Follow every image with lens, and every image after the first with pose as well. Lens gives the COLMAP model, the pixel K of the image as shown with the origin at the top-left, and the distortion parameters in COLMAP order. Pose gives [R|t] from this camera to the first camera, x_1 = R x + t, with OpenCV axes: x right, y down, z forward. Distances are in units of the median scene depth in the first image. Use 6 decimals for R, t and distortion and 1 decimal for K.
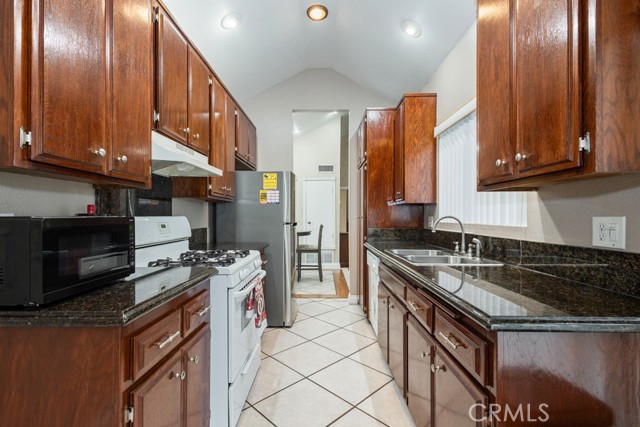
lens RADIAL K [[296.7, 0, 323.5], [0, 296.7, 216.3], [0, 0, 1]] dist [0.007784, 0.000584]
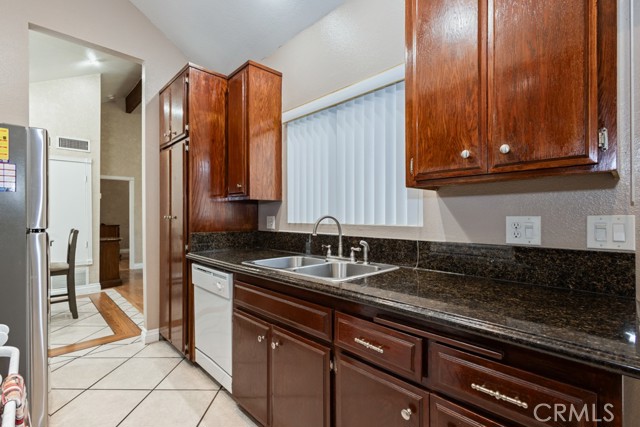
lens RADIAL K [[296.7, 0, 321.1], [0, 296.7, 215.2], [0, 0, 1]] dist [0.007784, 0.000584]
pose [[0.716645, 0.000141, 0.697438, -0.141174], [0.001374, 0.999998, -0.001615, -0.000852], [-0.697437, 0.002115, 0.716643, 0.309604]]
